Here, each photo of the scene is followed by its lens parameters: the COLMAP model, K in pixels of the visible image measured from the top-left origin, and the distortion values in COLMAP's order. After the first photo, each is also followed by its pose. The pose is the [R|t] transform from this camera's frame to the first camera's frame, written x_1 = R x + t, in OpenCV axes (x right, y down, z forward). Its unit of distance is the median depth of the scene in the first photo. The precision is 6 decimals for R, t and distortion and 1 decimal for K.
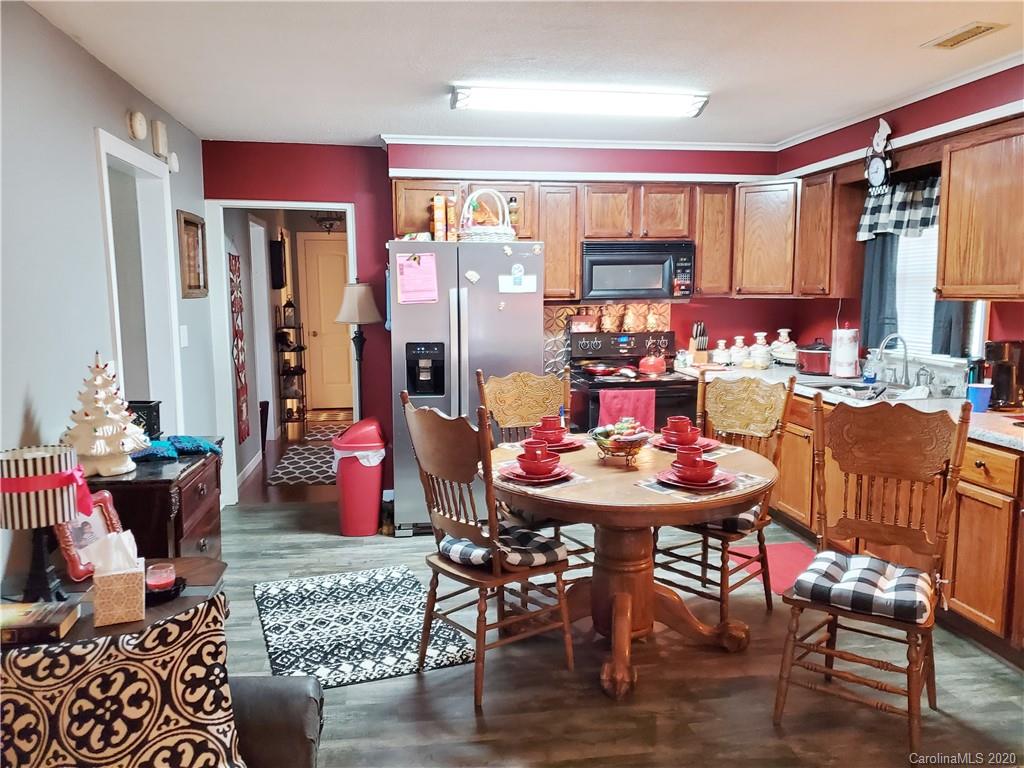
lens RADIAL K [[790.8, 0, 512.9], [0, 790.8, 384.4], [0, 0, 1]] dist [0.024499, -0.024647]
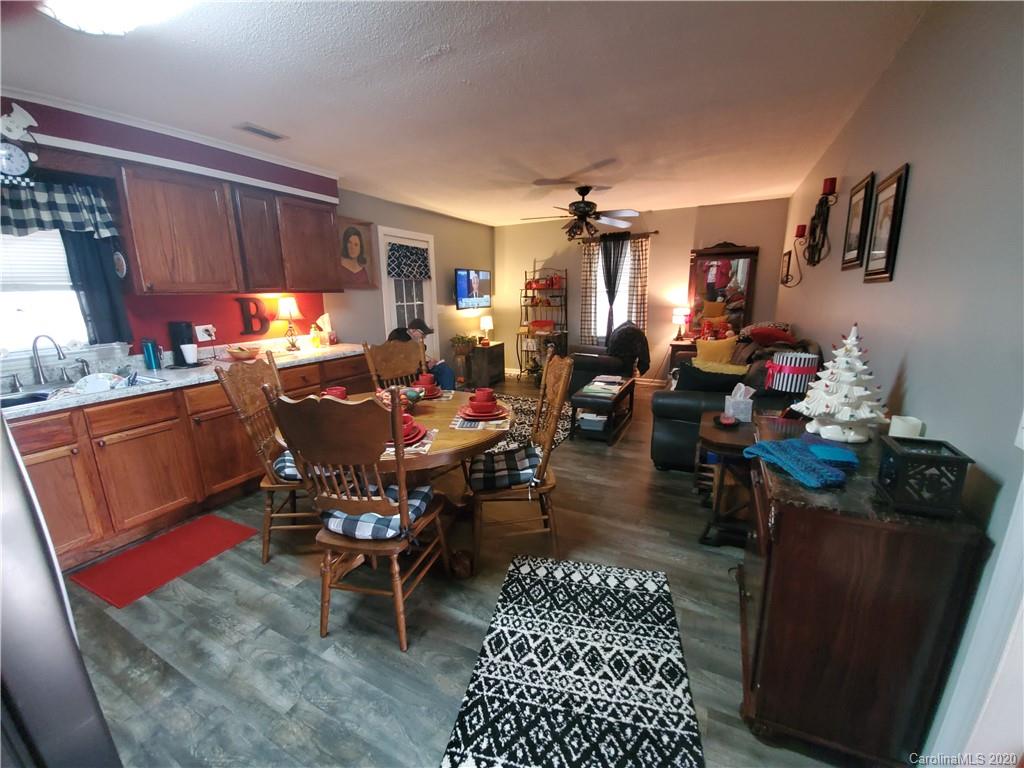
lens RADIAL K [[401.6, 0, 513.3], [0, 401.6, 378.6], [0, 0, 1]] dist [-0.006412, -0.003564]
pose [[-0.813896, -0.111048, 0.570299, -0.274383], [0.090084, 0.945576, 0.312685, -0.105783], [-0.573984, 0.305868, -0.759597, 0.989218]]
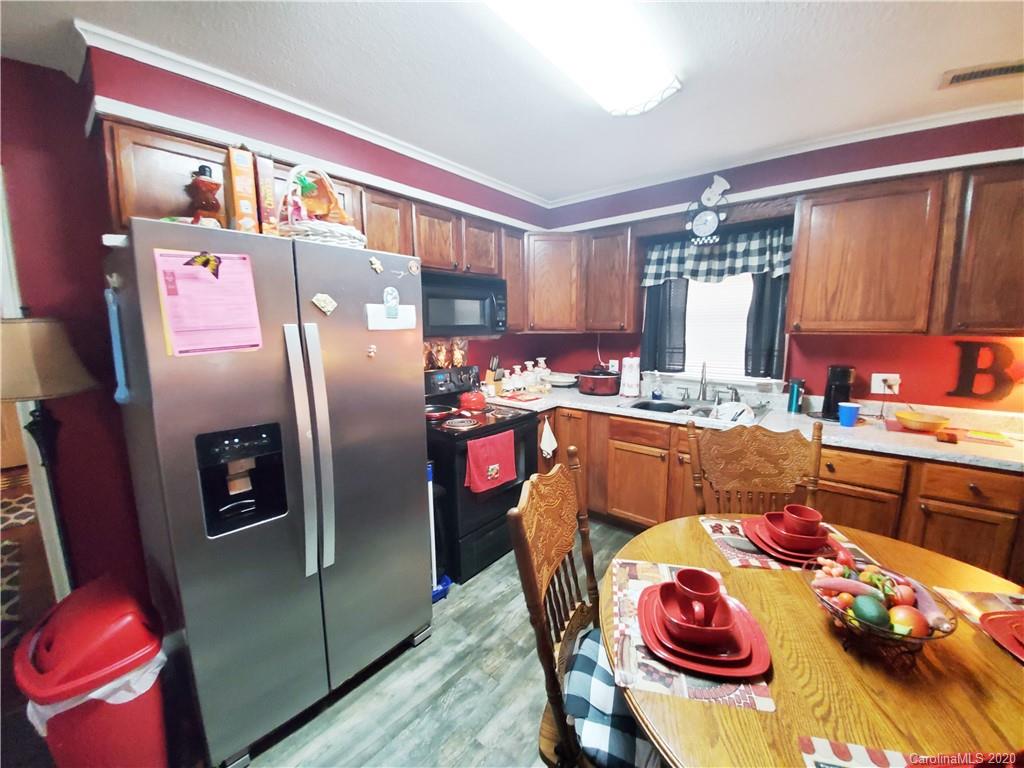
lens RADIAL K [[401.6, 0, 509.3], [0, 401.6, 387.9], [0, 0, 1]] dist [-0.006412, -0.003564]
pose [[0.747902, -0.102824, 0.655798, -0.150605], [0.083898, 0.994650, 0.060272, -0.080253], [-0.658486, 0.009942, 0.752527, 0.683901]]
